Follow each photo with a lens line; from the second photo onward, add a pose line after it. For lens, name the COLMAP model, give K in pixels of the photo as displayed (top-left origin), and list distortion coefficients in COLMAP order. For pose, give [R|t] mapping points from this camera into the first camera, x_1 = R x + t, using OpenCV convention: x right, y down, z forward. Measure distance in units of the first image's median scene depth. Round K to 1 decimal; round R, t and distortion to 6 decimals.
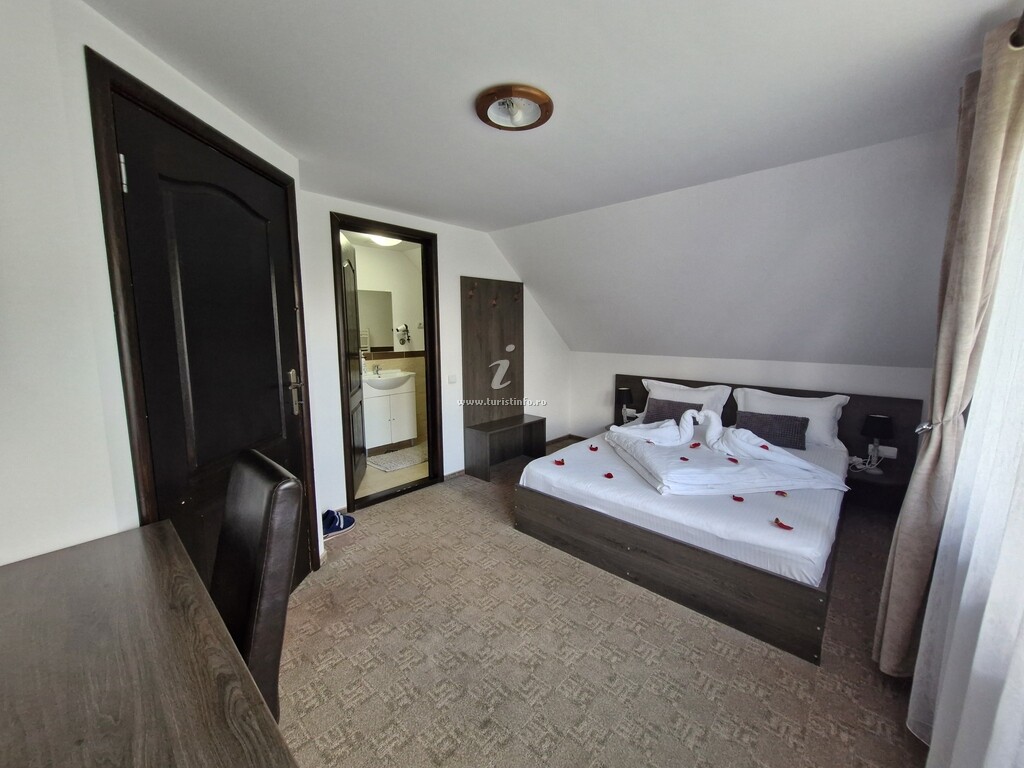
lens RADIAL K [[406.1, 0, 515.0], [0, 406.1, 385.4], [0, 0, 1]] dist [-0.002745, 0.000863]
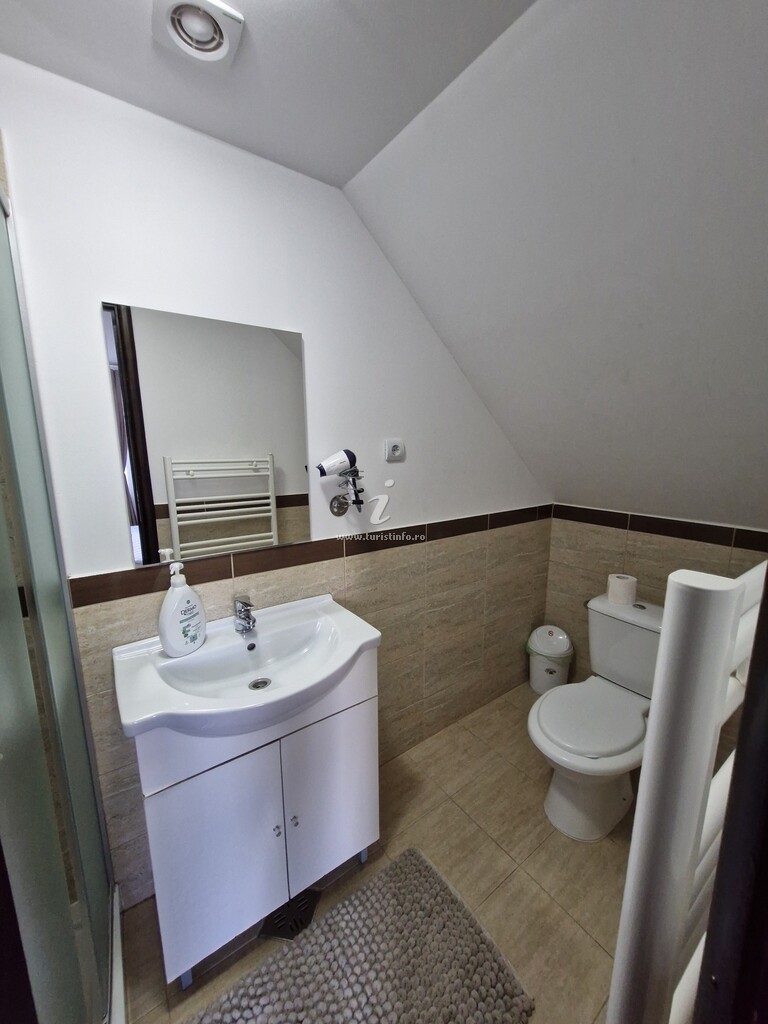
lens RADIAL K [[406.1, 0, 382.2], [0, 406.1, 516.8], [0, 0, 1]] dist [-0.002745, 0.000863]
pose [[0.980141, 0.029416, -0.196106, -0.186745], [-0.021585, 0.998886, 0.041951, -0.114422], [0.197122, -0.036885, 0.979685, 0.713401]]
